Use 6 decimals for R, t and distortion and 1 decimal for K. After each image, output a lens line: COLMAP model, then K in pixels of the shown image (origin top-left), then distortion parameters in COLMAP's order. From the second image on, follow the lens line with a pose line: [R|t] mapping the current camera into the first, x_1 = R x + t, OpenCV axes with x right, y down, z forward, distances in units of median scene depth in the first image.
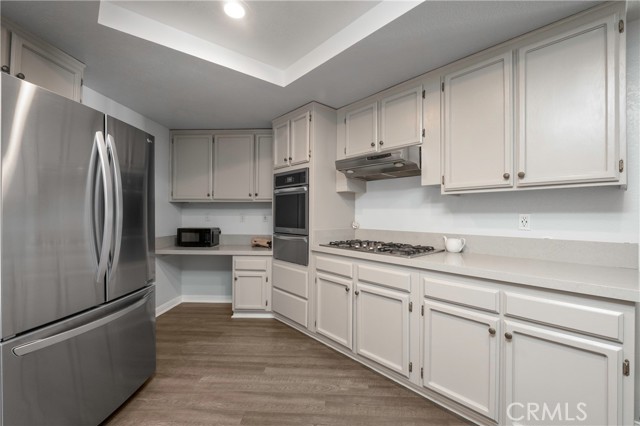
lens RADIAL K [[268.1, 0, 318.5], [0, 268.1, 212.6], [0, 0, 1]] dist [-0.002688, 0.000483]
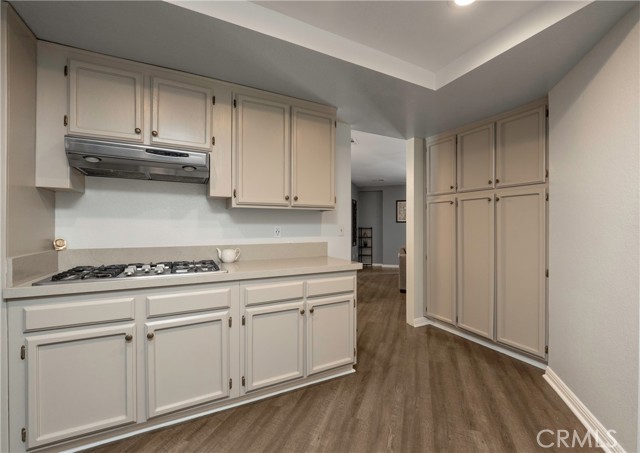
lens RADIAL K [[248.3, 0, 321.3], [0, 248.3, 228.8], [0, 0, 1]] dist [-0.001364, -0.000145]
pose [[0.297588, -0.017079, 0.954542, -0.343670], [-0.007130, 0.999772, 0.020112, -0.004976], [-0.954668, -0.012791, 0.297398, 0.357459]]
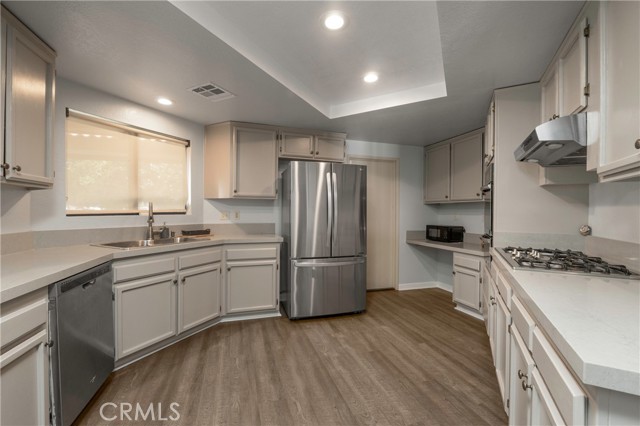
lens RADIAL K [[268.1, 0, 318.5], [0, 268.1, 212.6], [0, 0, 1]] dist [-0.002688, 0.000483]
pose [[0.345433, 0.000072, -0.938443, 0.762488], [0.000672, 1.000000, 0.000324, 0.000458], [0.938443, -0.000742, 0.345433, 0.153819]]
